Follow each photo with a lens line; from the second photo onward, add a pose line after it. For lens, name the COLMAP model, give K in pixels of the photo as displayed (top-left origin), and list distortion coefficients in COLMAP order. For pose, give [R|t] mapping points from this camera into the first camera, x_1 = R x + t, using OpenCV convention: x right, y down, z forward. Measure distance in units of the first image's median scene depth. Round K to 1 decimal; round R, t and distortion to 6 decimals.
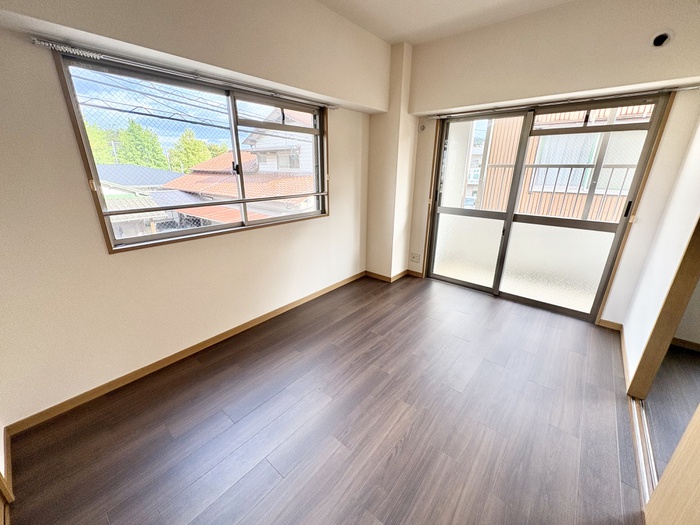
lens RADIAL K [[295.8, 0, 355.7], [0, 295.8, 273.8], [0, 0, 1]] dist [-0.008843, 0.000262]
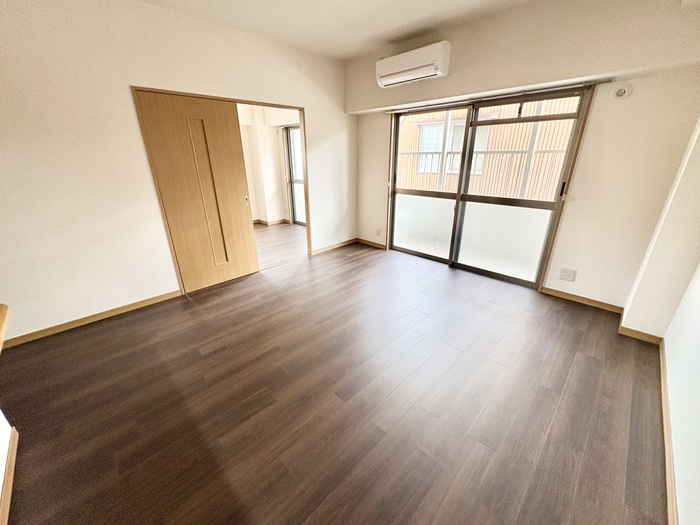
lens RADIAL K [[278.1, 0, 347.3], [0, 278.1, 260.3], [0, 0, 1]] dist [0.000117, -0.000152]
pose [[0.998371, 0.010332, -0.056116, 0.157285], [-0.009411, 0.999817, 0.016653, 0.046600], [0.056278, -0.016098, 0.998285, -0.131585]]
